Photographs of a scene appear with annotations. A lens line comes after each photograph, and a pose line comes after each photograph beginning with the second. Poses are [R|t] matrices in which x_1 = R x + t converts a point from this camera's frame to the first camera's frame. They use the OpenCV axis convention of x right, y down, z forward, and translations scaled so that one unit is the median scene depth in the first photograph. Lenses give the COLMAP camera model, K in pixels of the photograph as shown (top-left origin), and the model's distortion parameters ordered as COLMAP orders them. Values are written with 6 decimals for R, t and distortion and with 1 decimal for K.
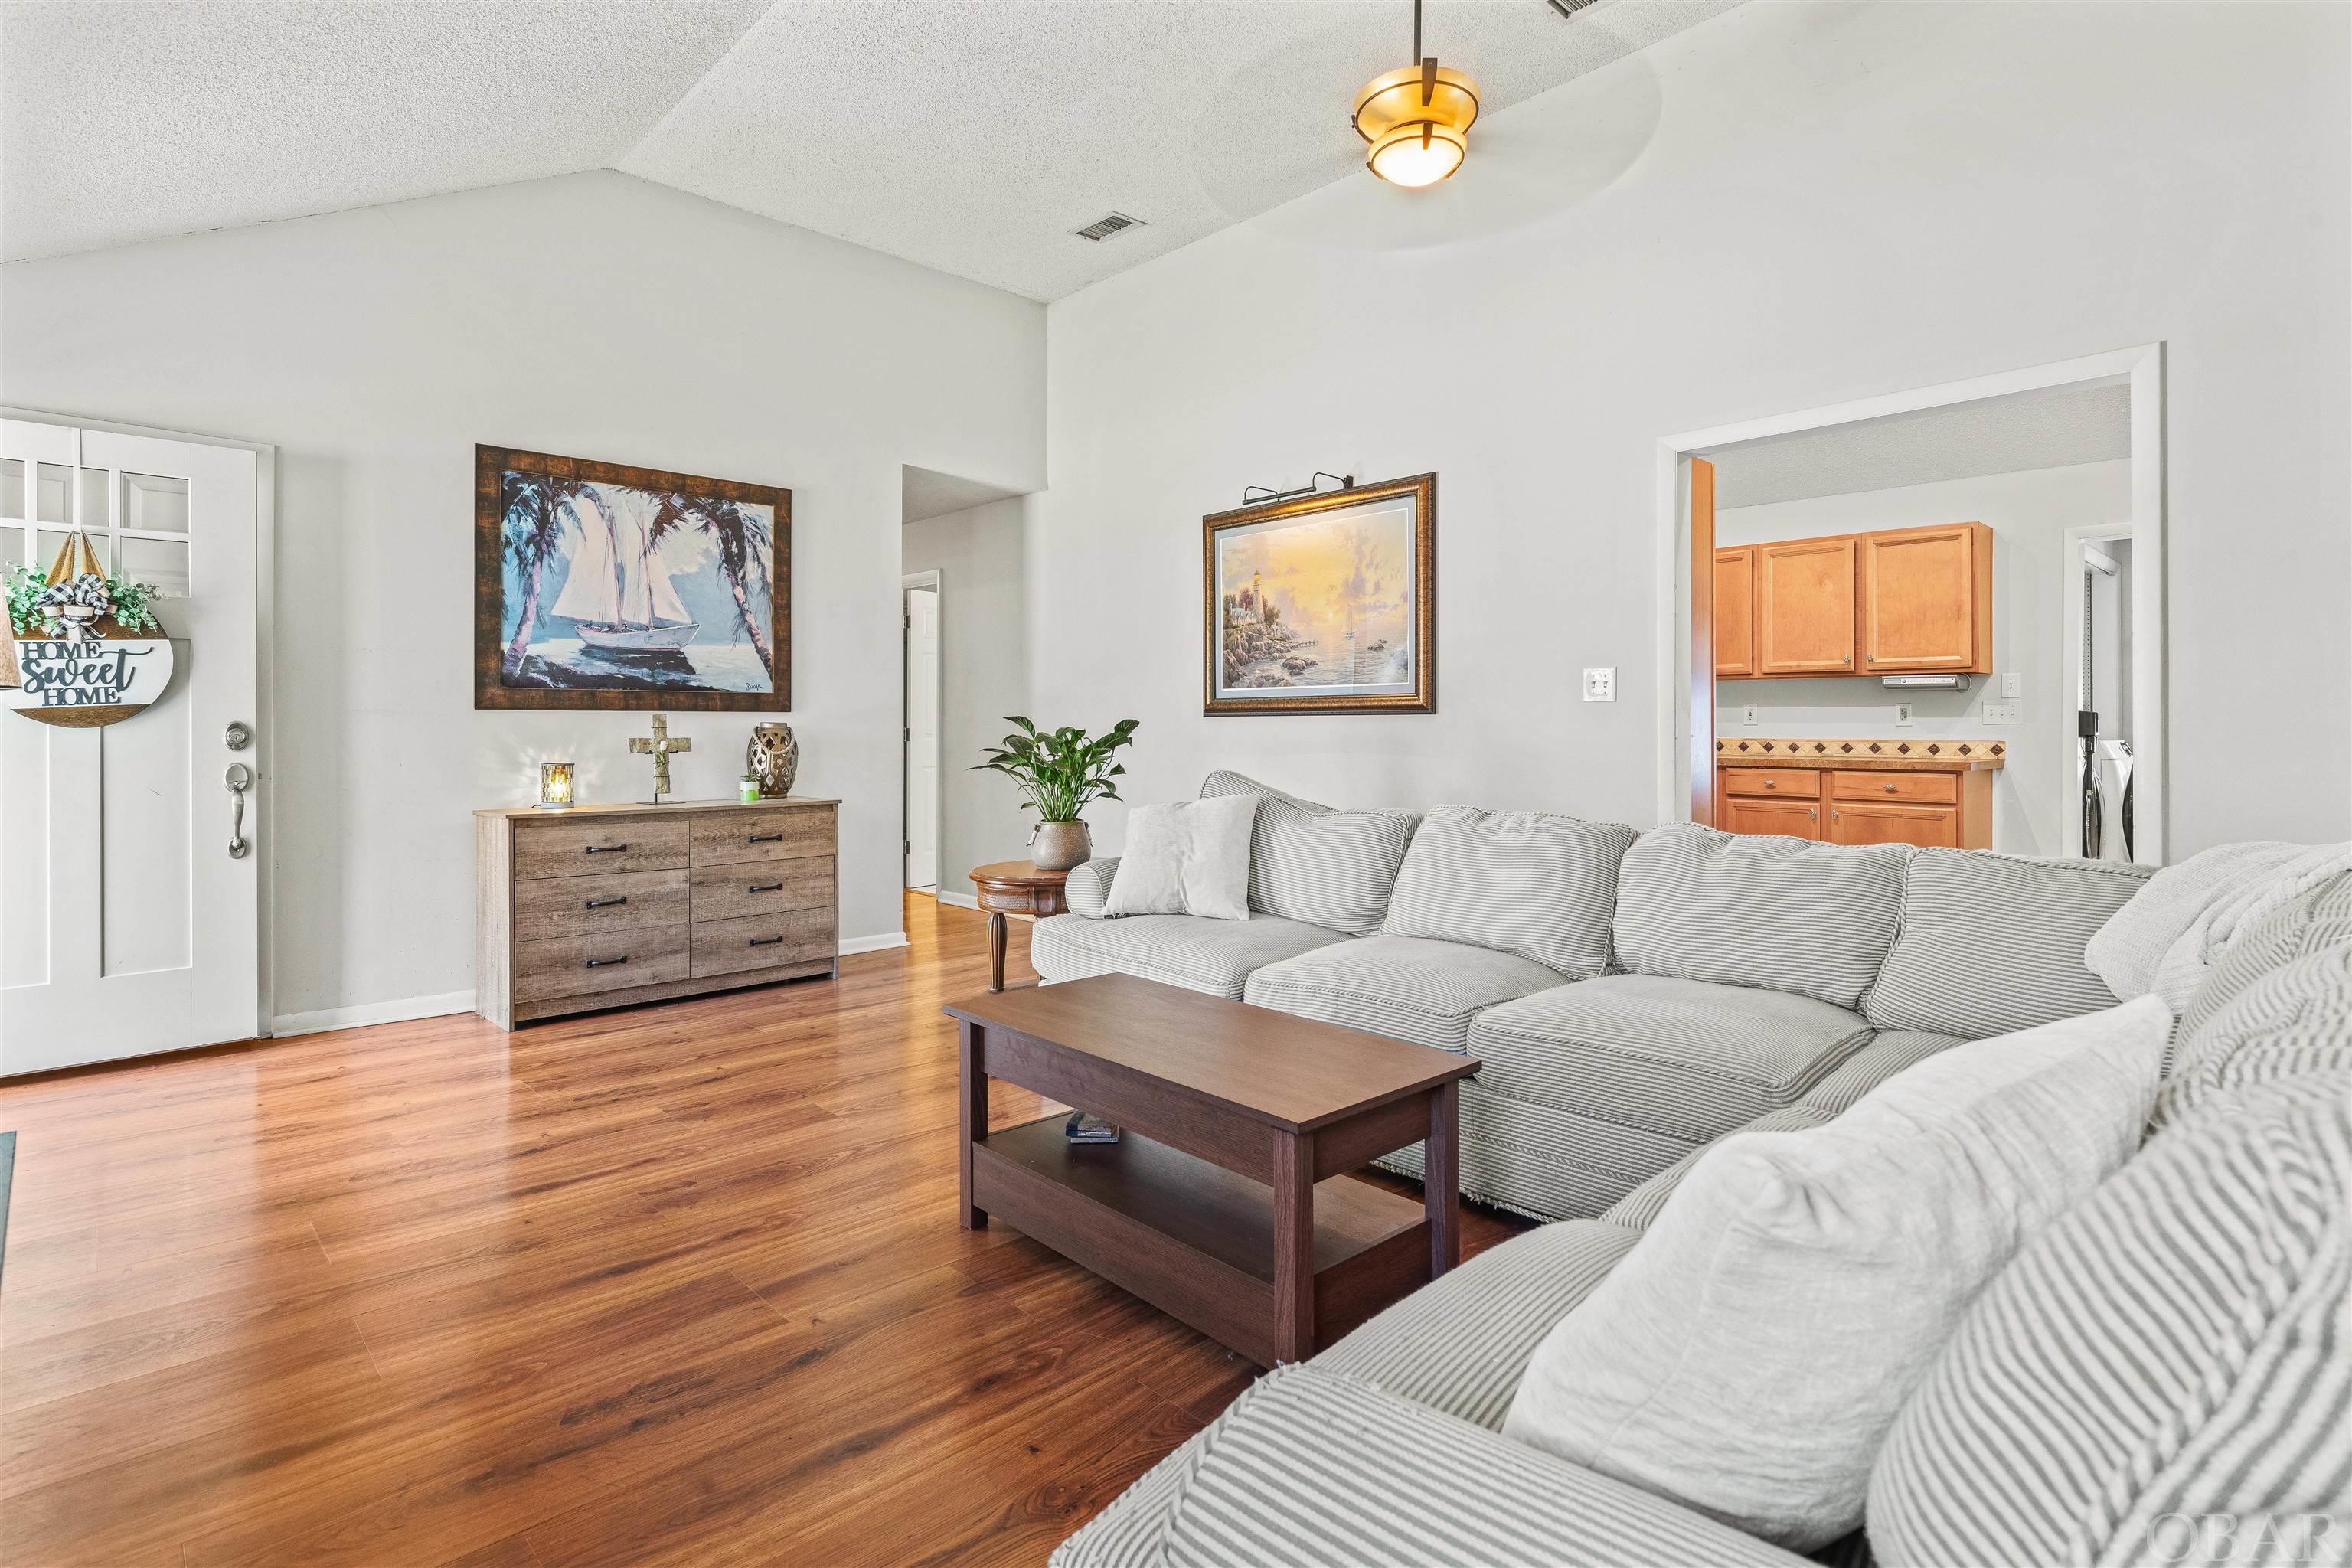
lens RADIAL K [[1152.7, 0, 1211.6], [0, 1152.7, 737.1], [0, 0, 1]] dist [-0.002428, -0.000114]
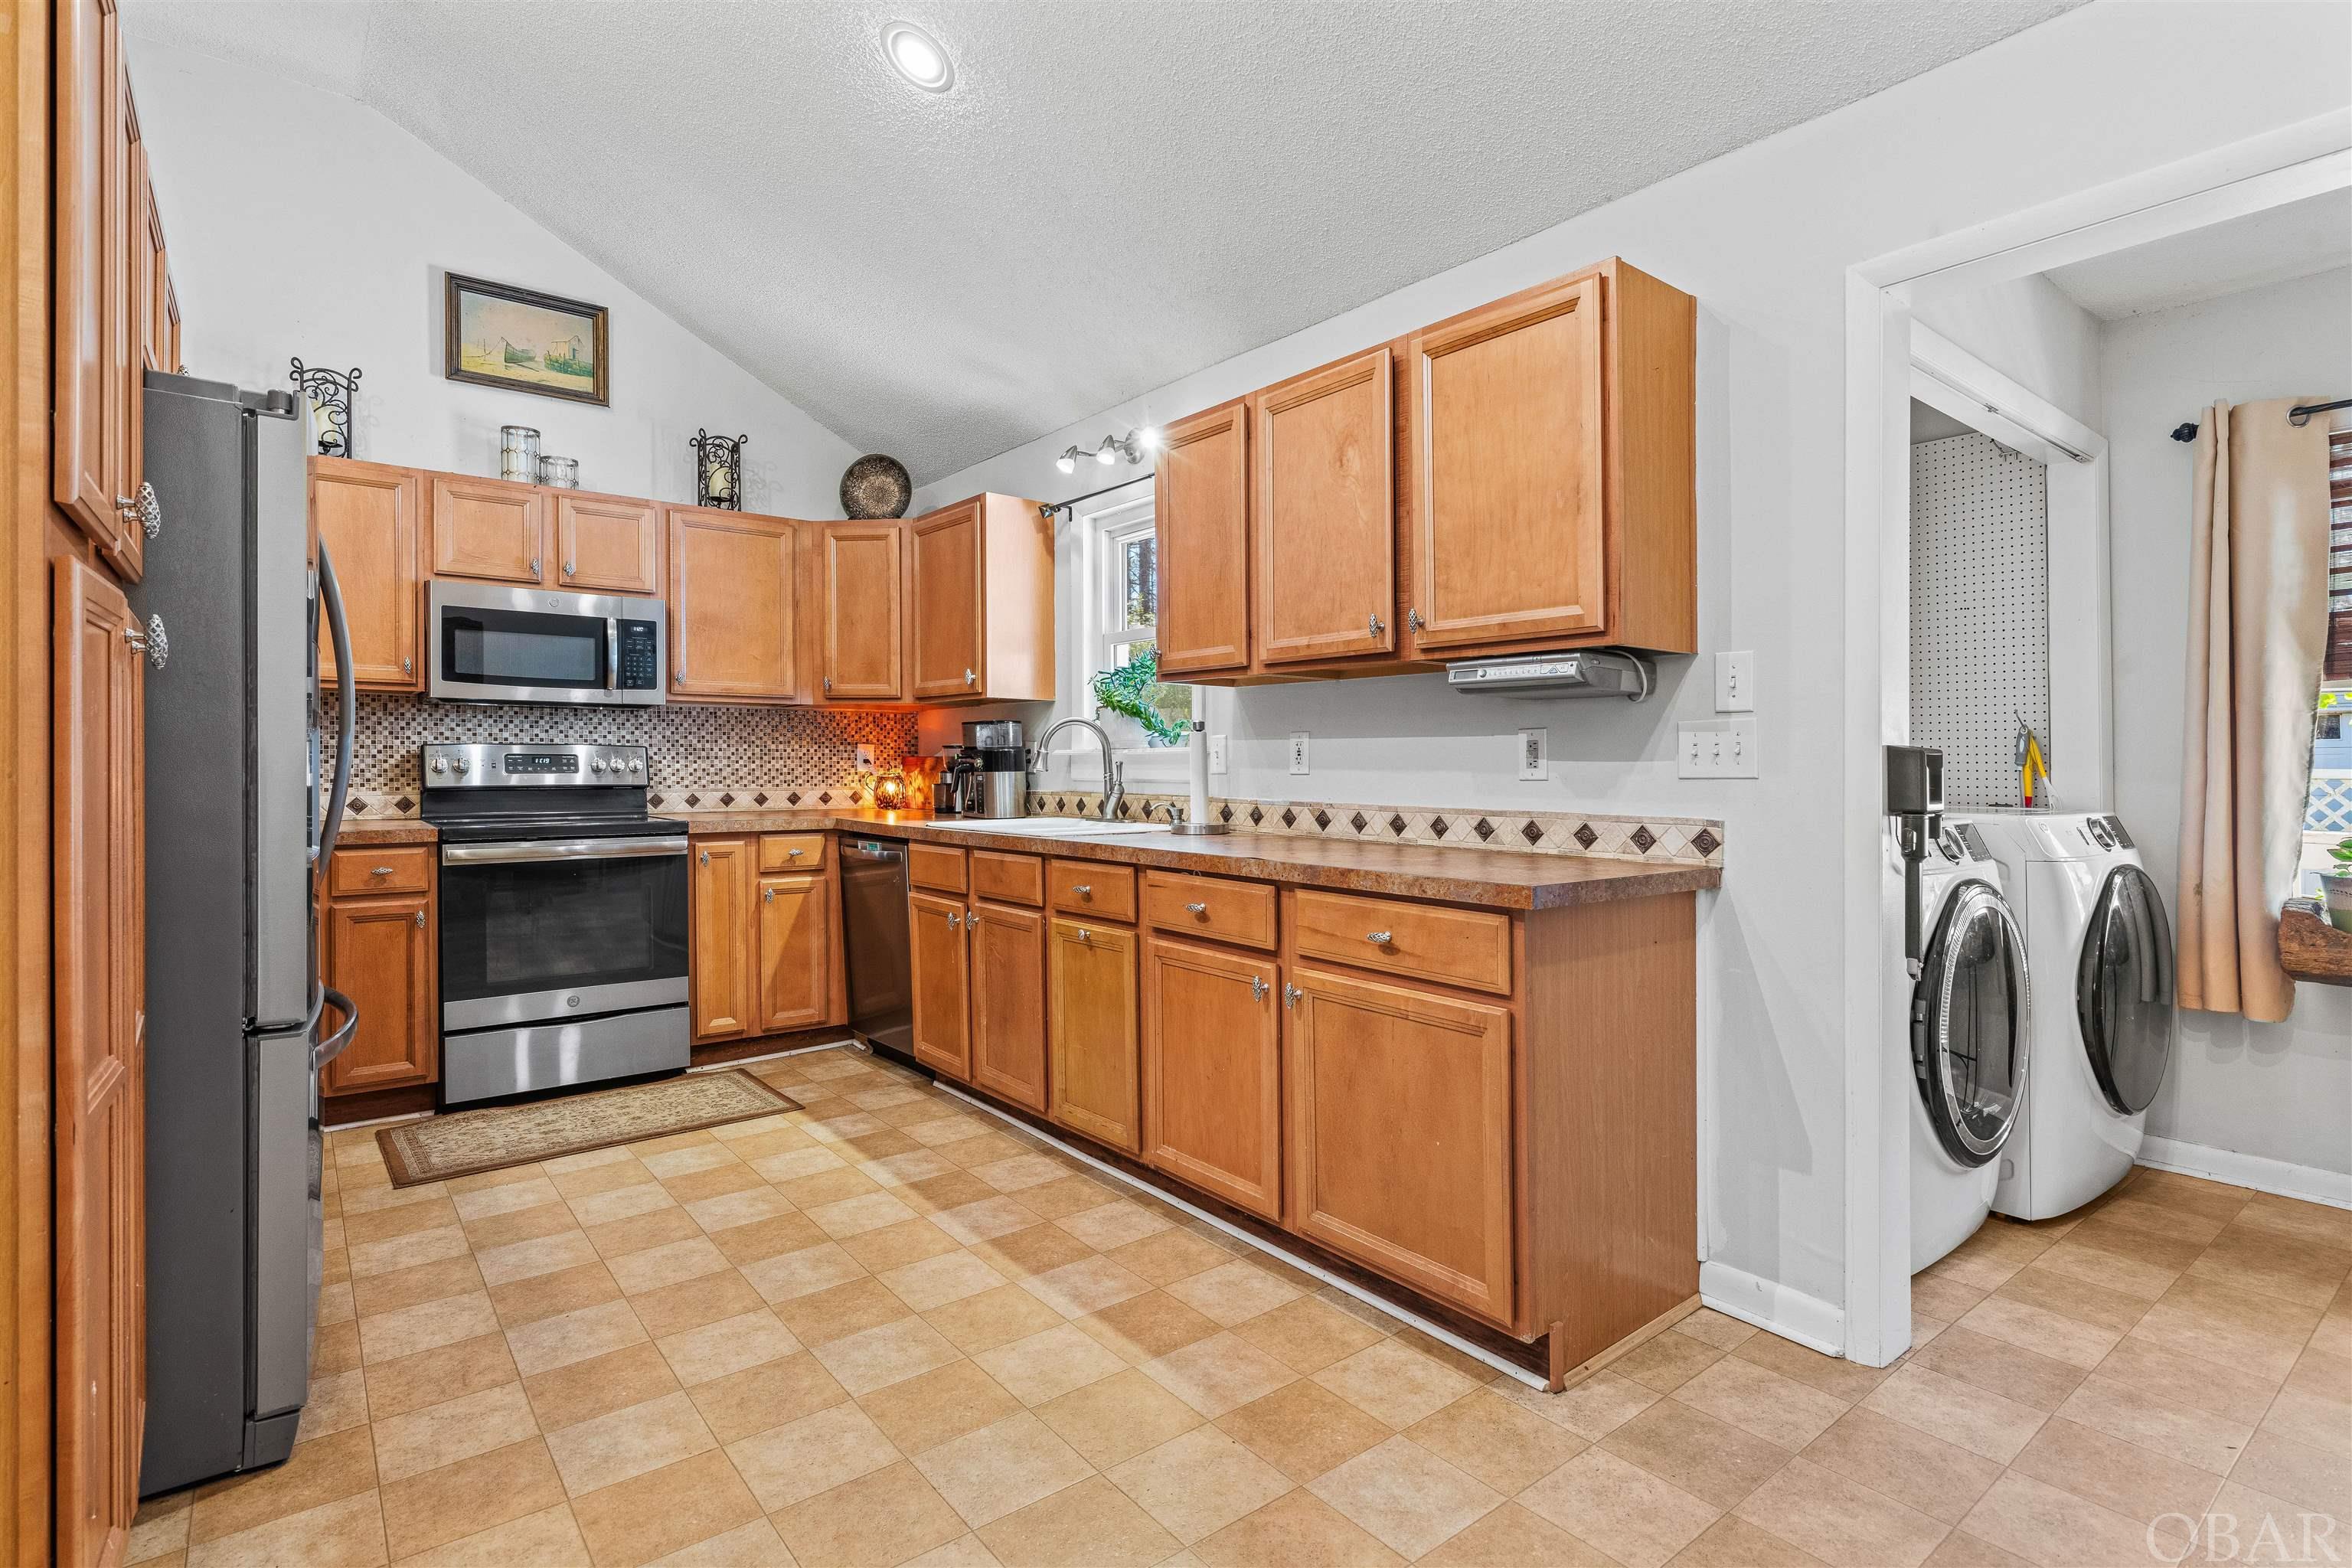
lens RADIAL K [[1152.7, 0, 1201.3], [0, 1152.7, 765.8], [0, 0, 1]] dist [-0.002428, -0.000114]
pose [[0.995714, 0.003271, -0.092425, 0.537284], [-0.003996, 0.999963, -0.007667, -0.011659], [0.092397, 0.008003, 0.995690, 0.574446]]
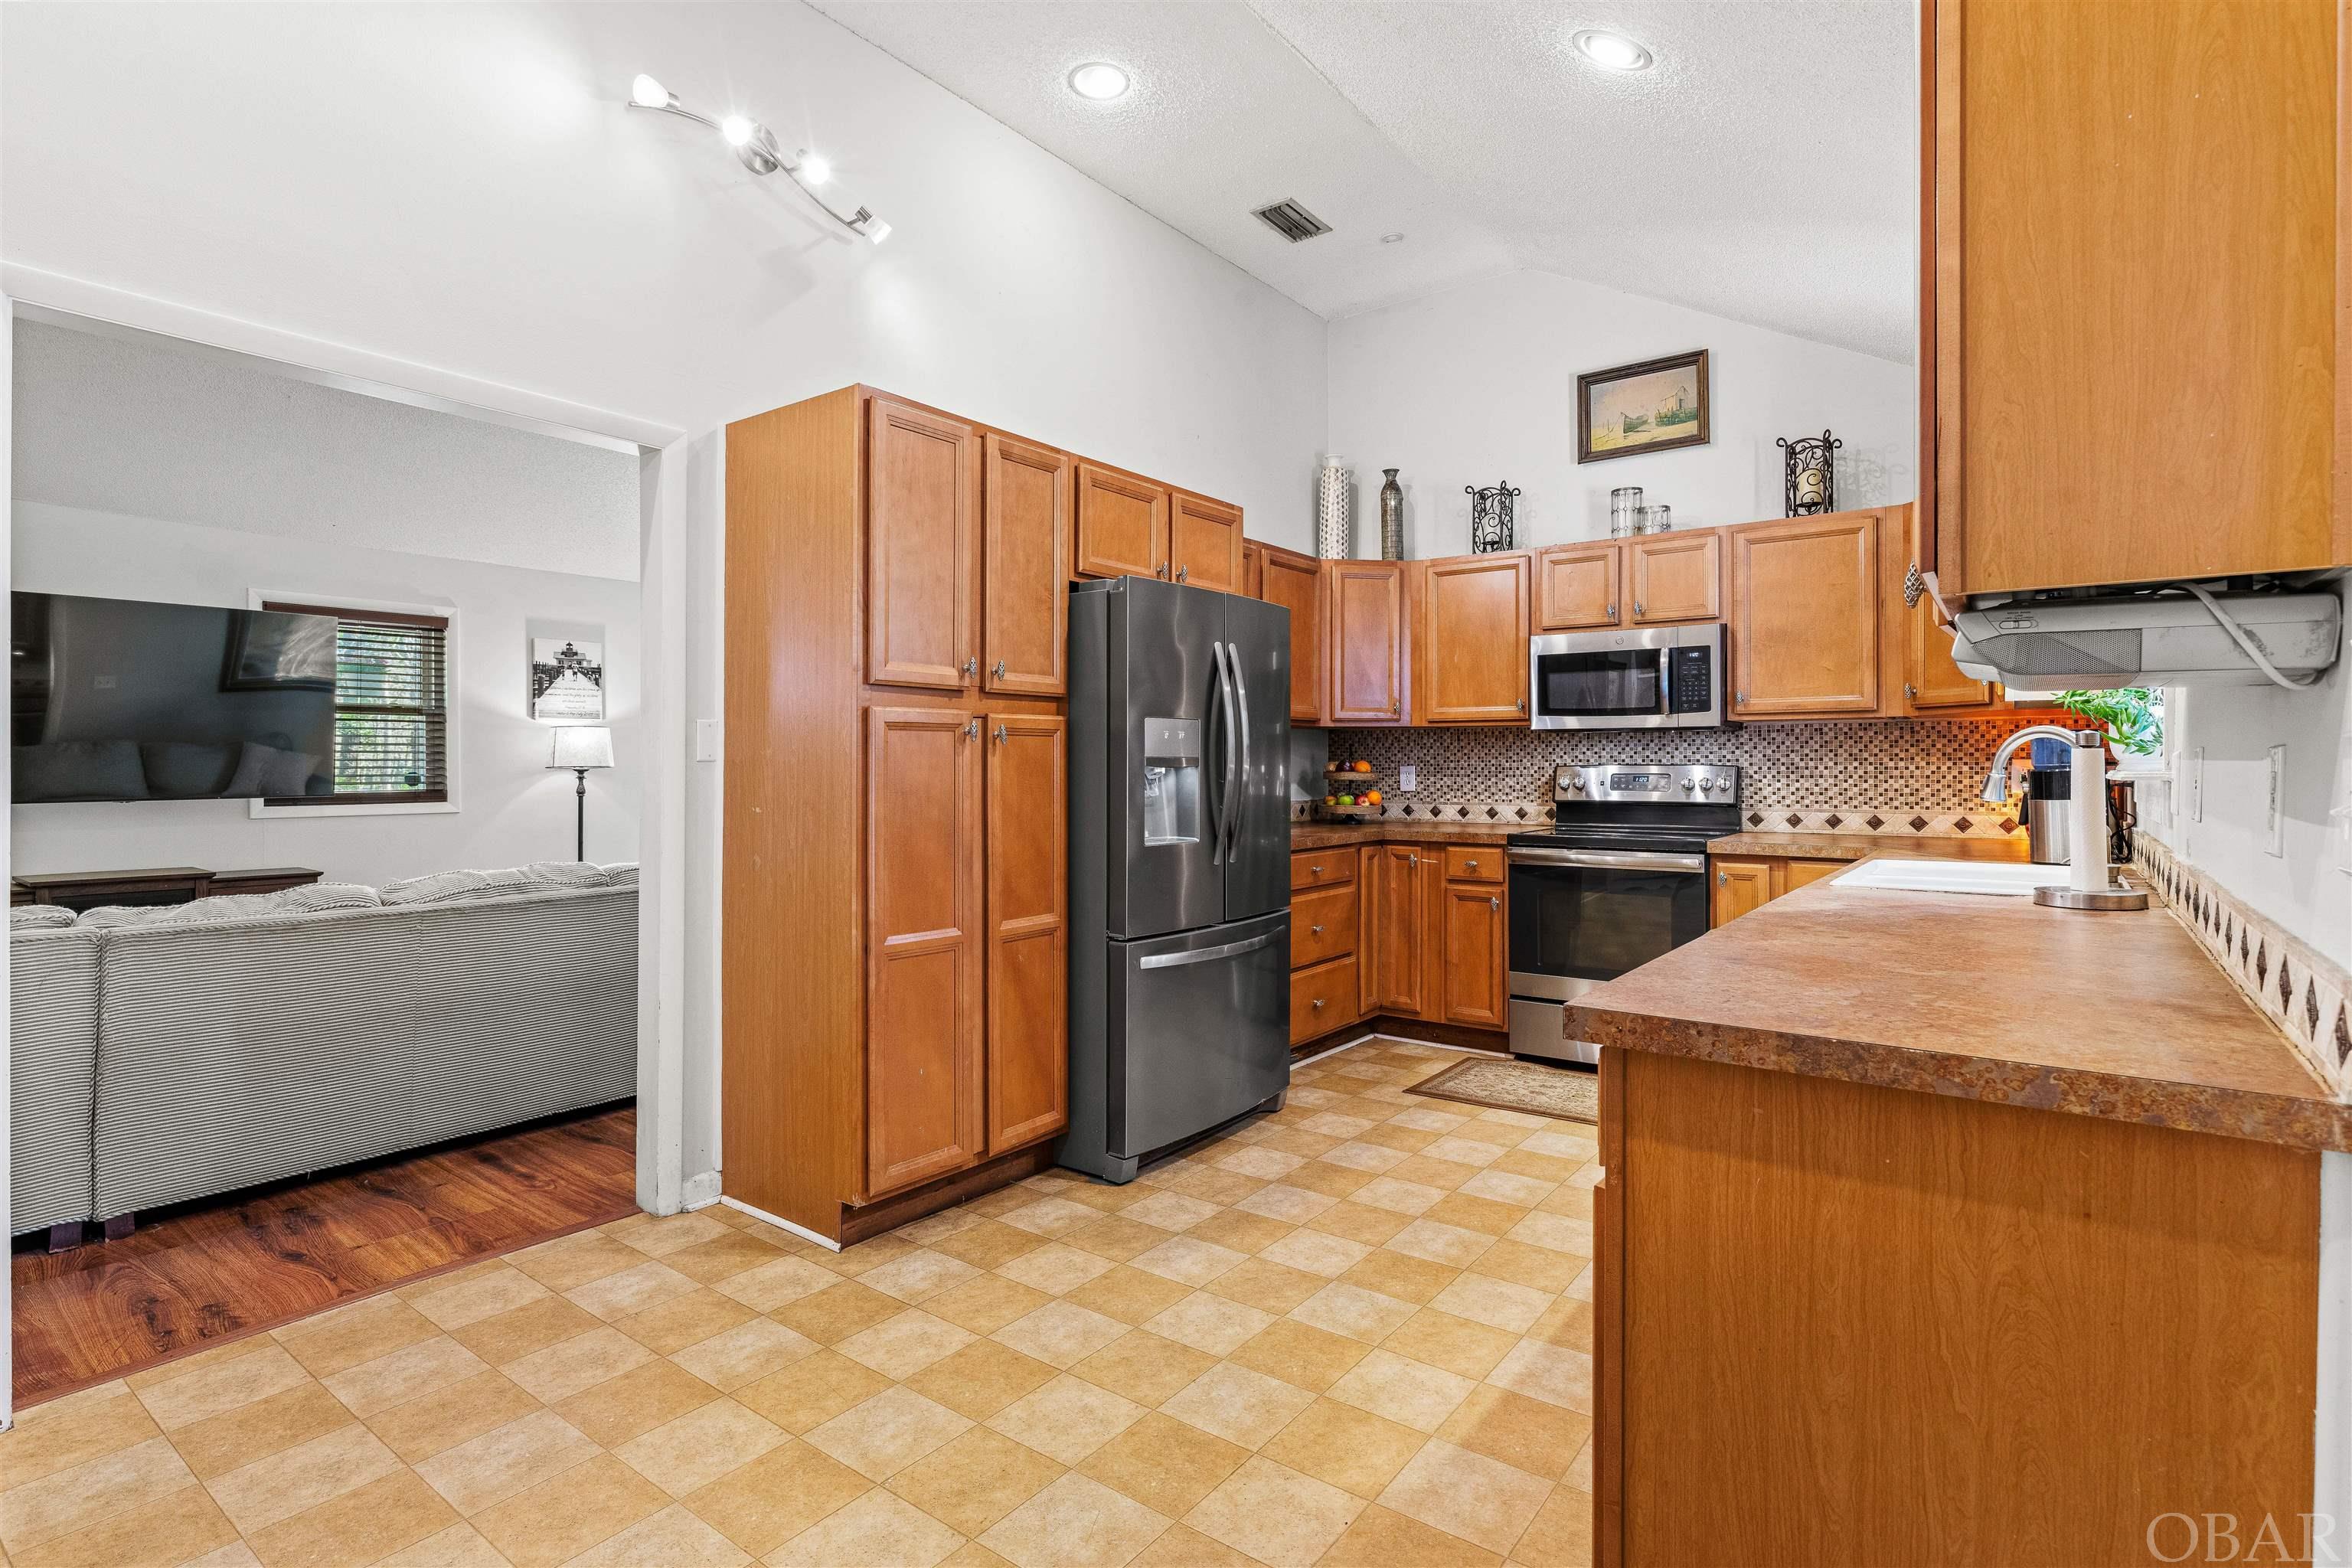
lens RADIAL K [[1152.7, 0, 1191.5], [0, 1152.7, 788.1], [0, 0, 1]] dist [-0.002428, -0.000114]
pose [[0.159968, 0.018660, -0.986946, 0.654168], [-0.009173, 0.999806, 0.017416, -0.016947], [0.987080, 0.006267, 0.160108, 0.675613]]
